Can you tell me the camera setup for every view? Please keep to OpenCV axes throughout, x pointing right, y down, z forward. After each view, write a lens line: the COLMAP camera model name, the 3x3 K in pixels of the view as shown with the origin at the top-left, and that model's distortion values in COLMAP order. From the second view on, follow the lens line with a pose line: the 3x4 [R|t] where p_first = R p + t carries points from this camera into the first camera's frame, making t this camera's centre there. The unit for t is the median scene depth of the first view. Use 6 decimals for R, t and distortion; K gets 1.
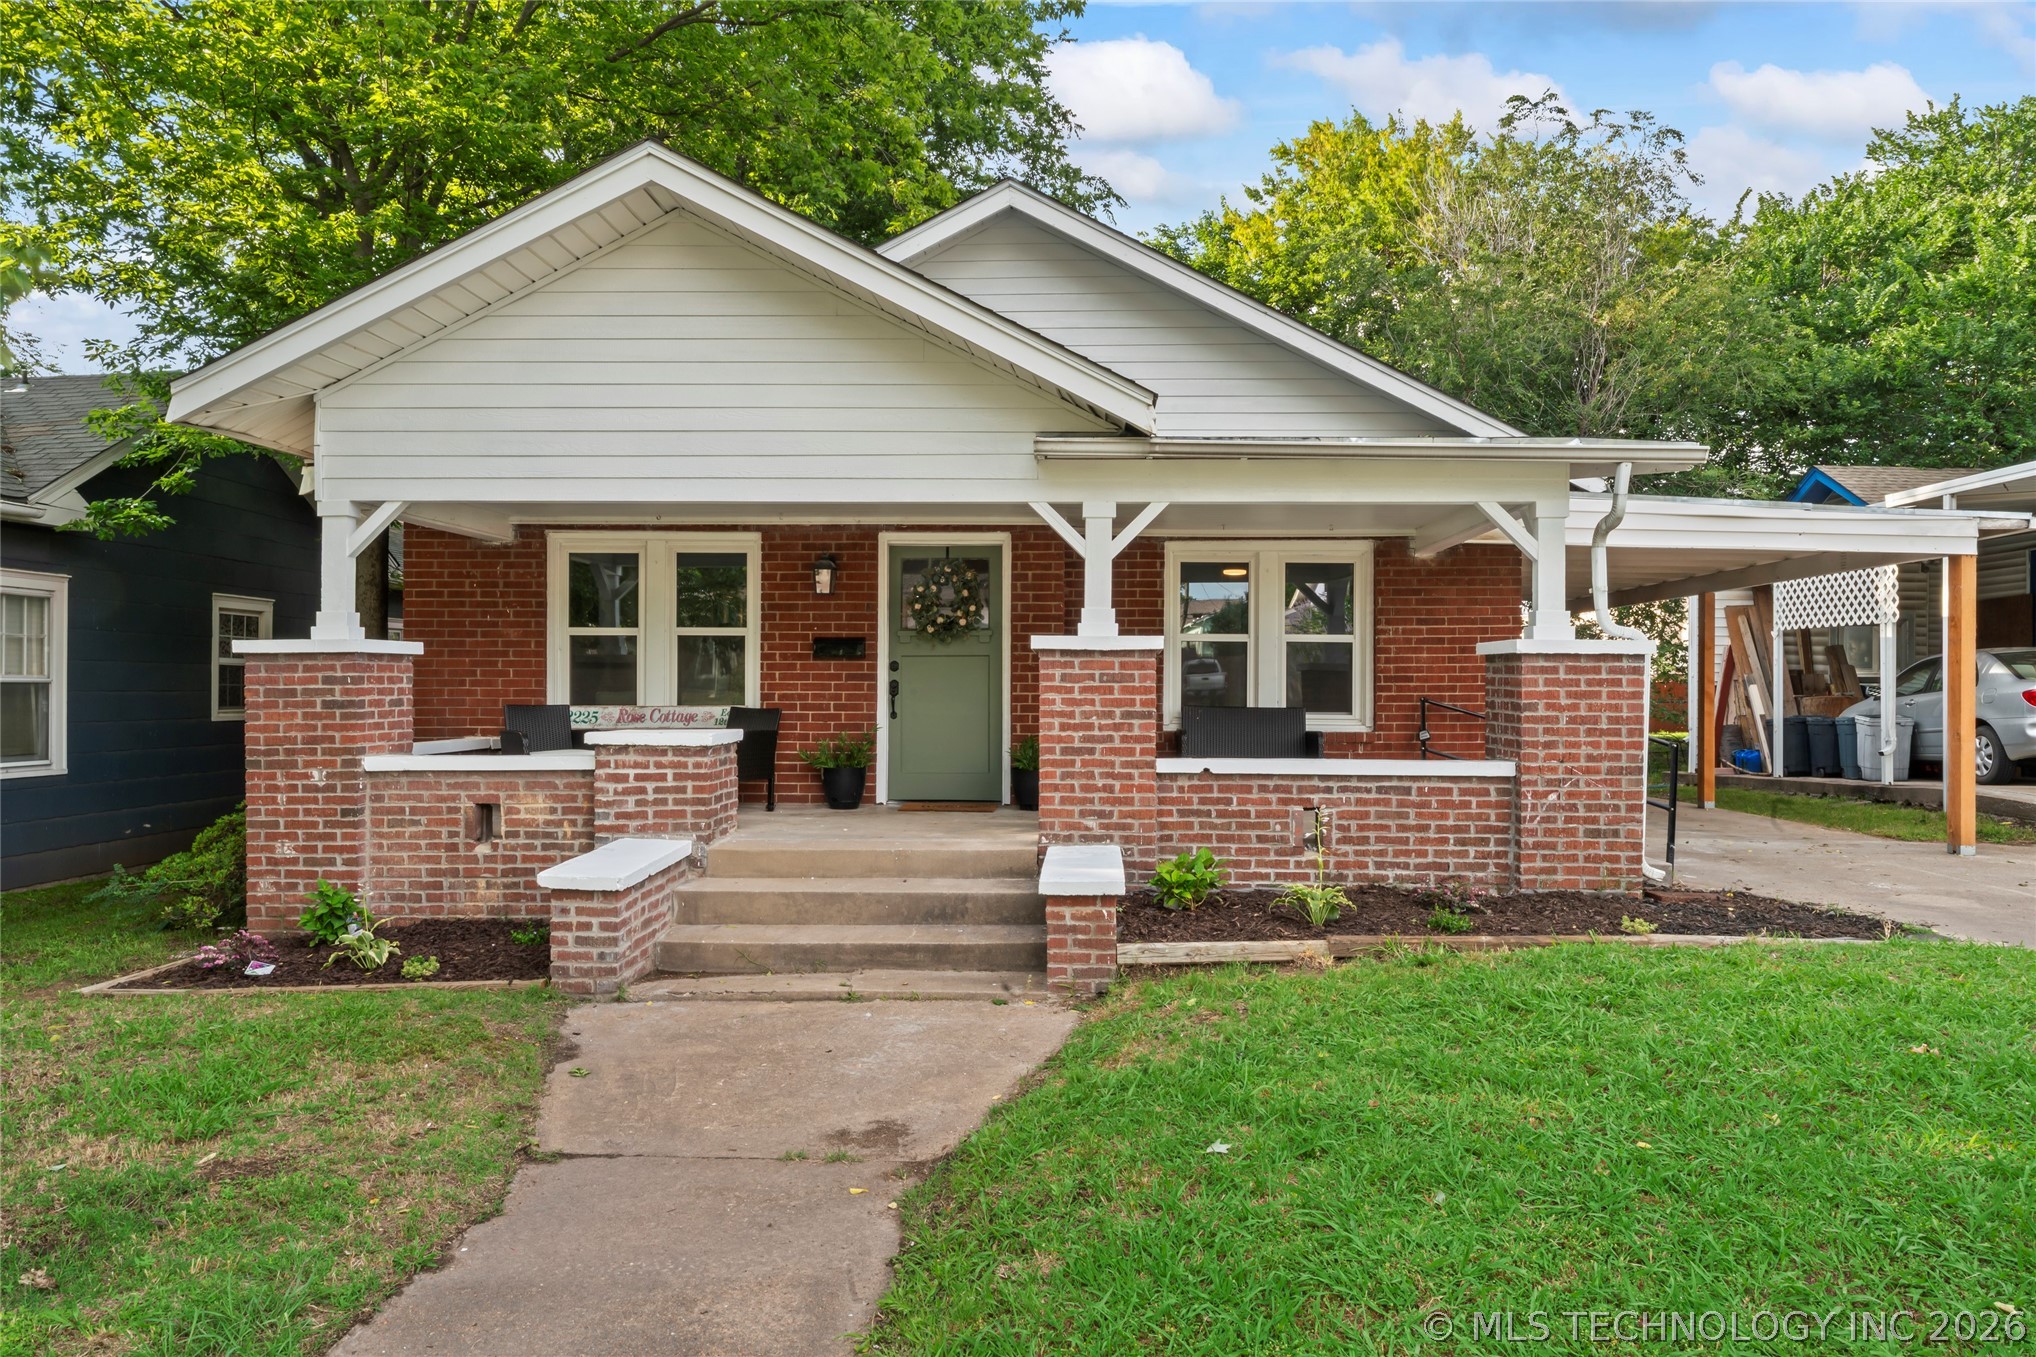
lens RADIAL K [[1352.9, 0, 1013.2], [0, 1352.9, 677.7], [0, 0, 1]] dist [0.006063, 0.005688]
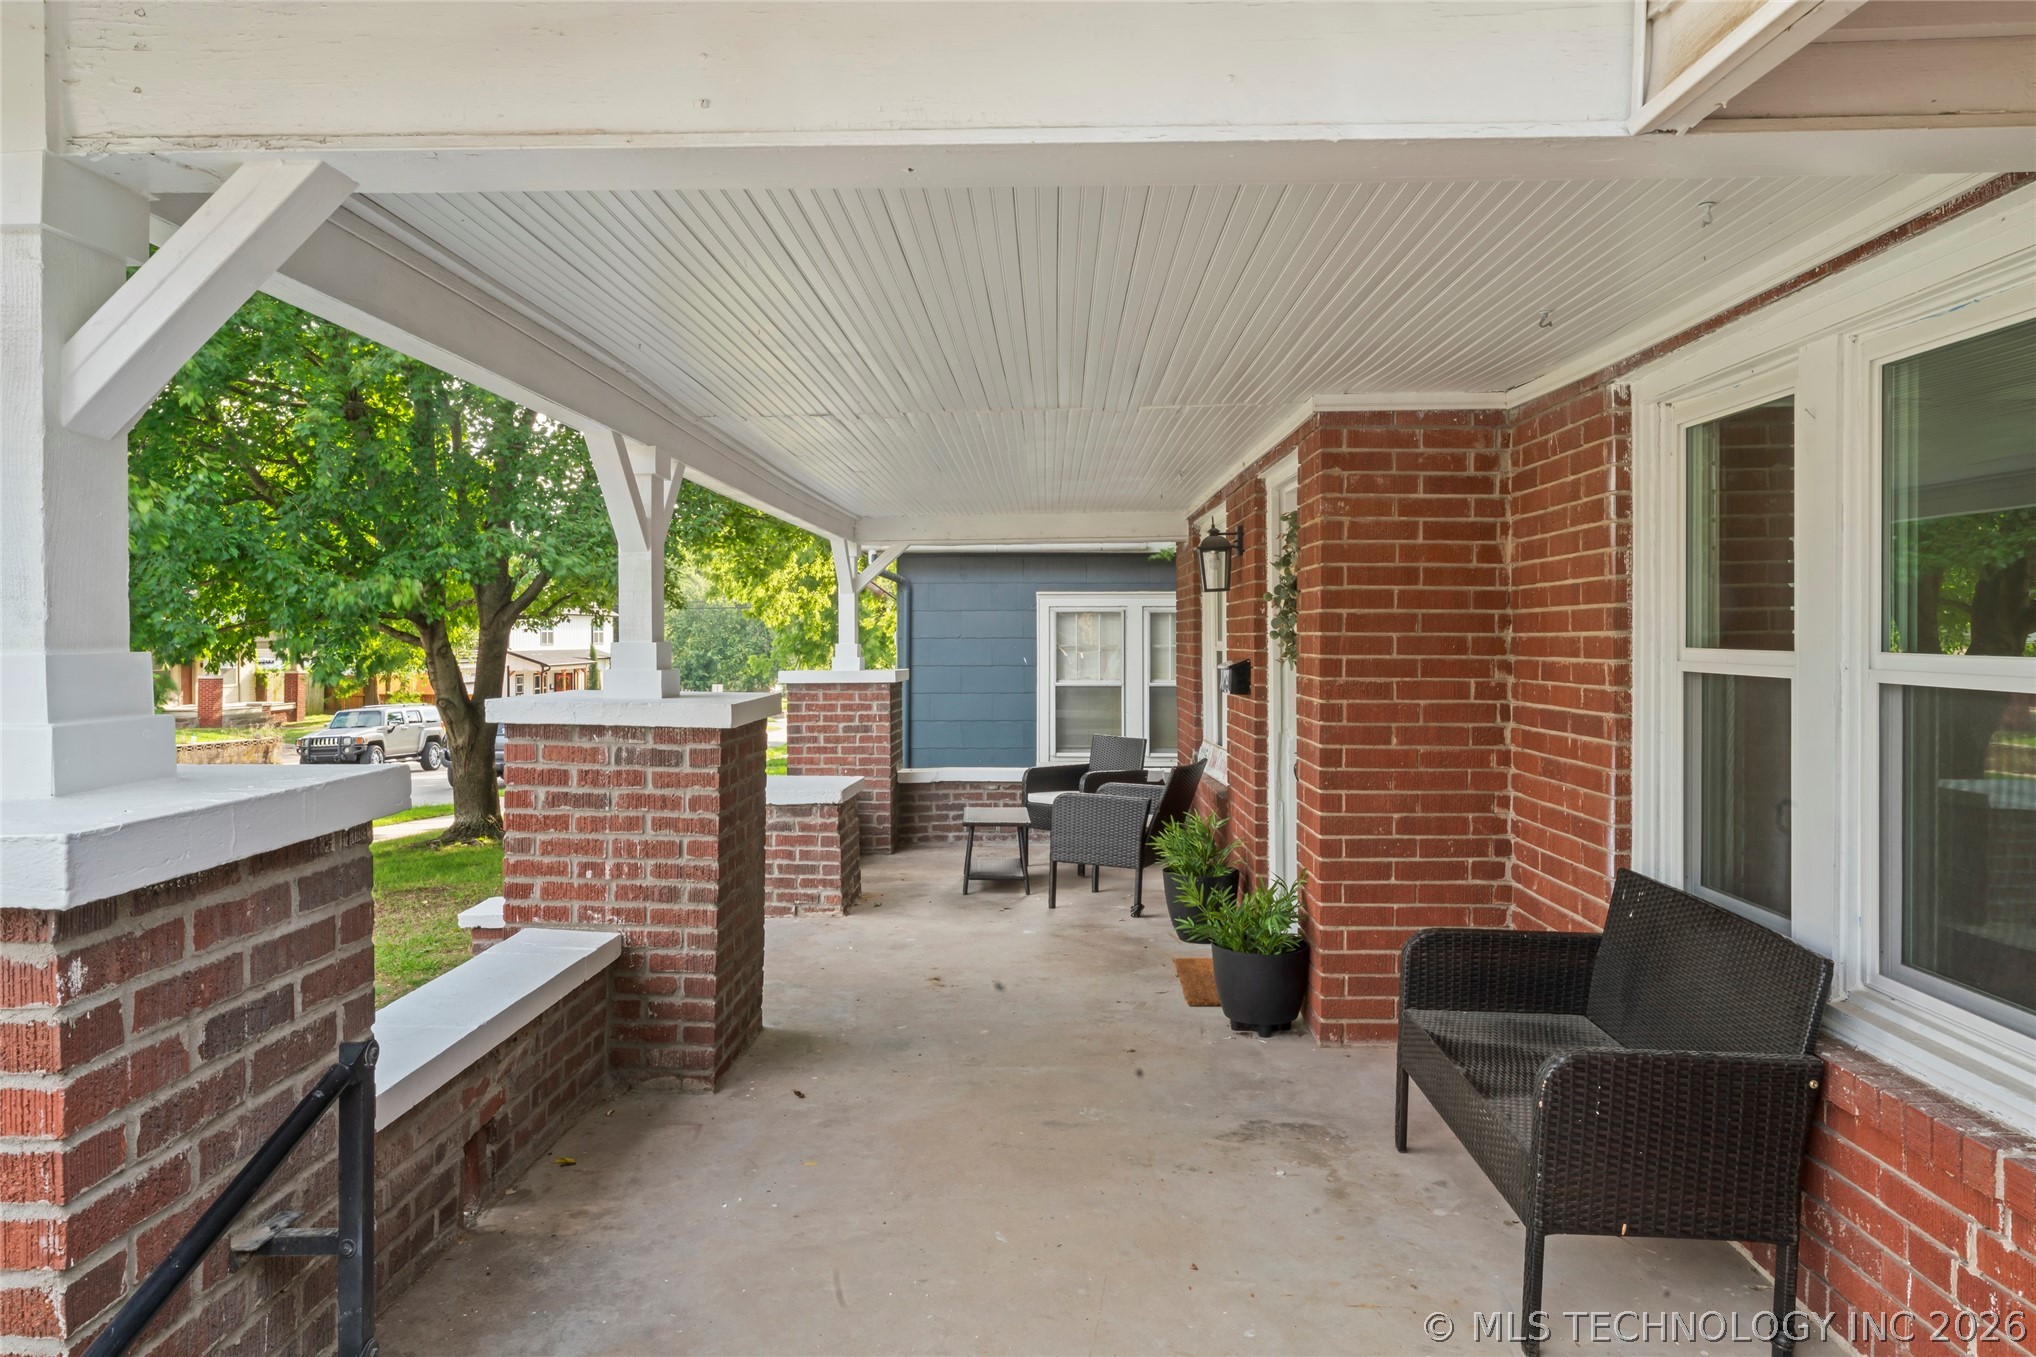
lens RADIAL K [[1352.9, 0, 1008.2], [0, 1352.9, 658.4], [0, 0, 1]] dist [0.006063, 0.005688]
pose [[0.006010, 0.010971, -0.999922, 0.645568], [0.009494, 0.999894, 0.011028, -0.050847], [0.999937, -0.009560, 0.005905, 1.196981]]
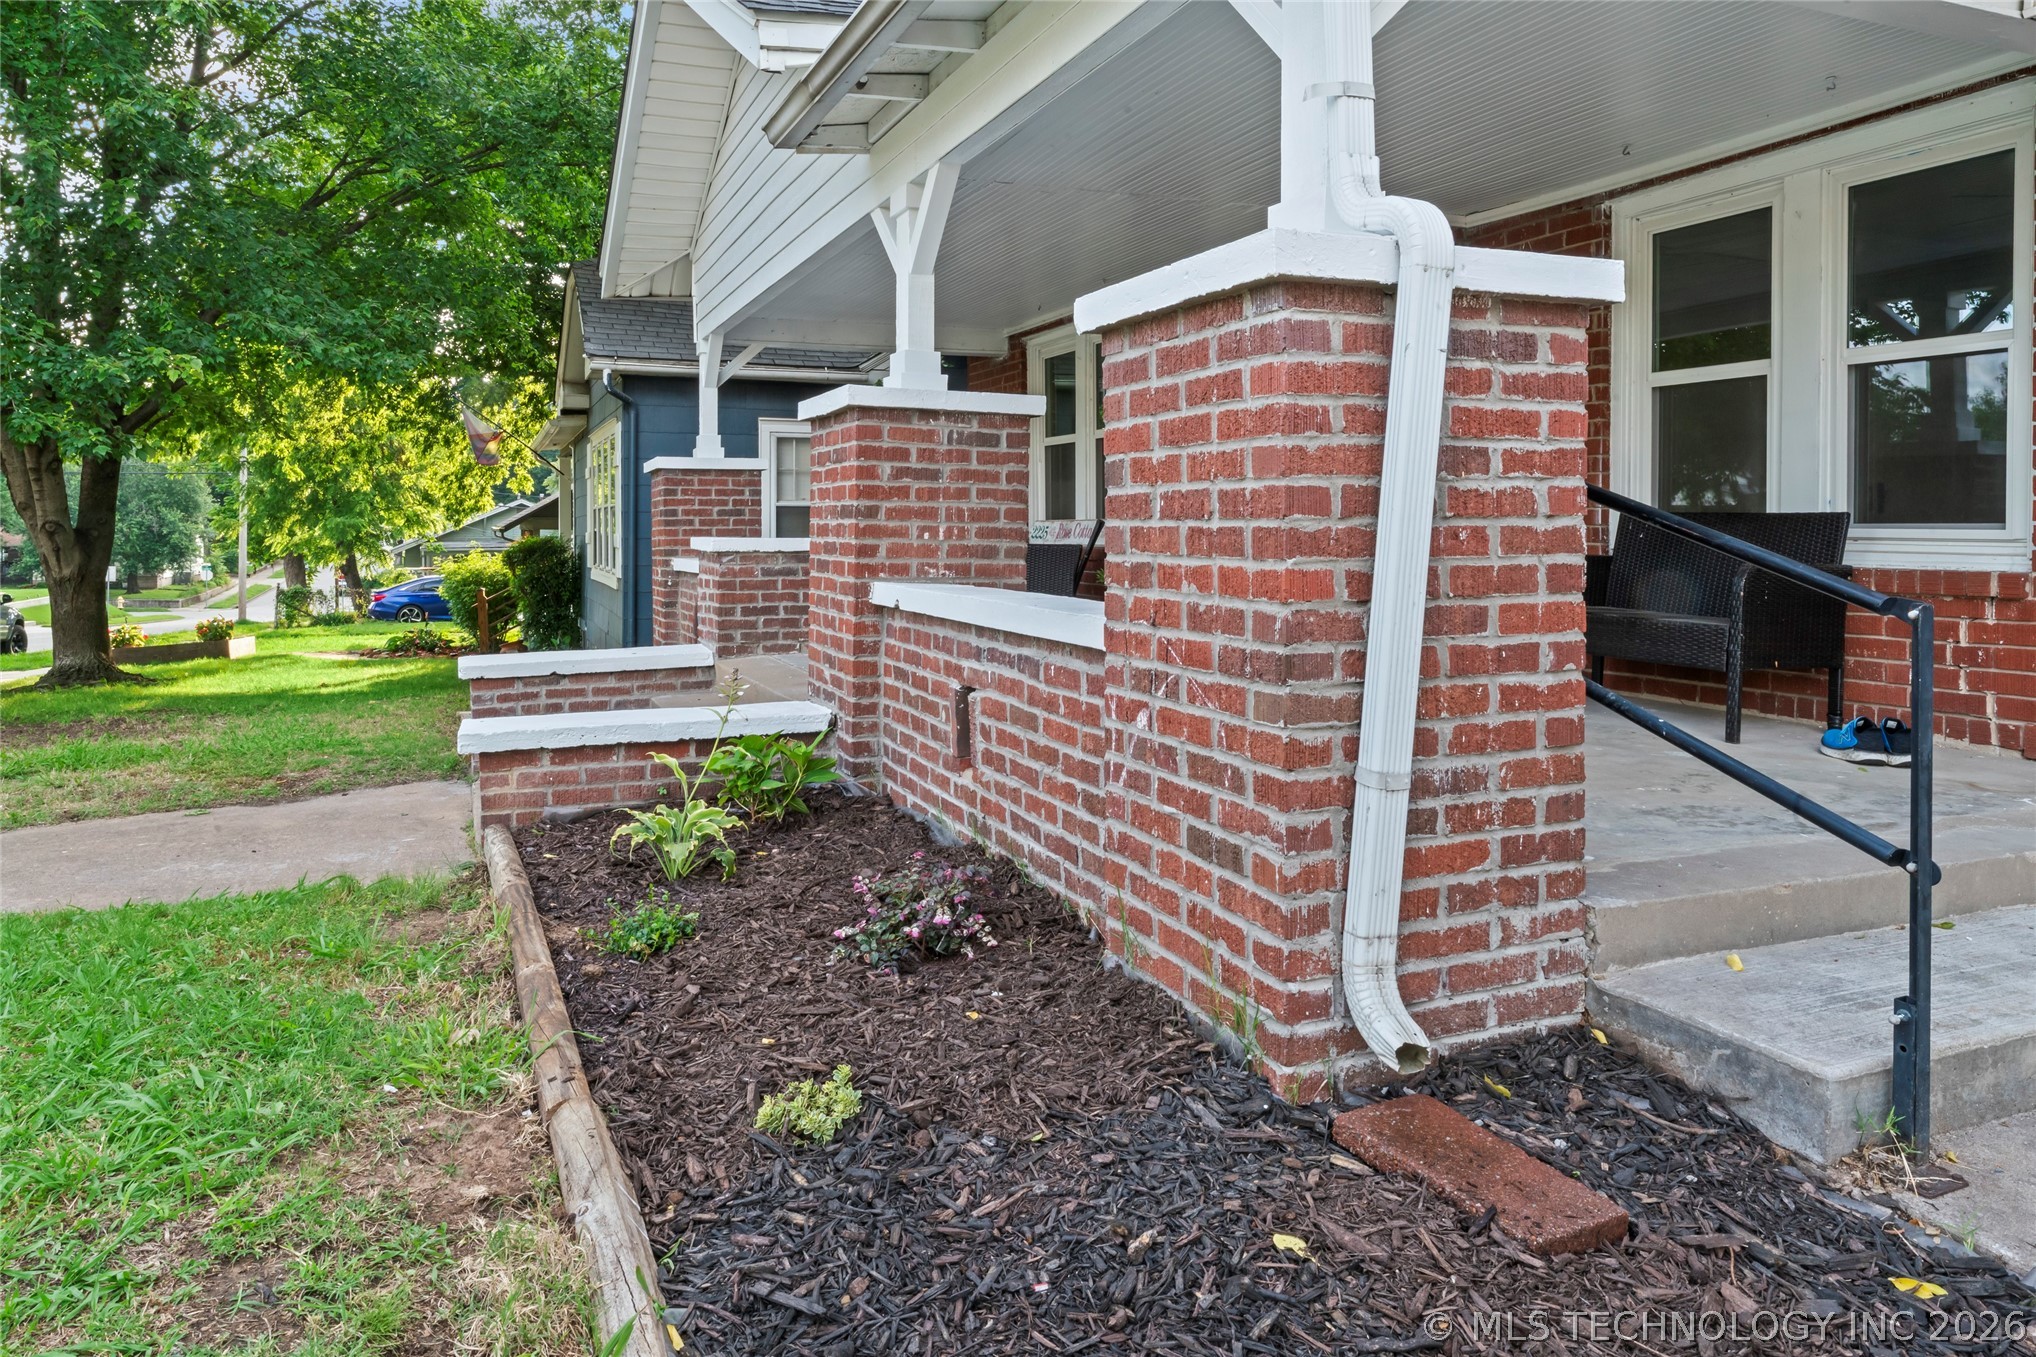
lens RADIAL K [[1323.7, 0, 994.7], [0, 1323.7, 538.2], [0, 0, 1]] dist [0.002106, -0.002261]
pose [[0.408425, 0.003598, -0.912785, 0.692323], [0.006911, 0.999951, 0.007034, 0.036139], [0.912766, -0.009181, 0.408381, 0.806687]]
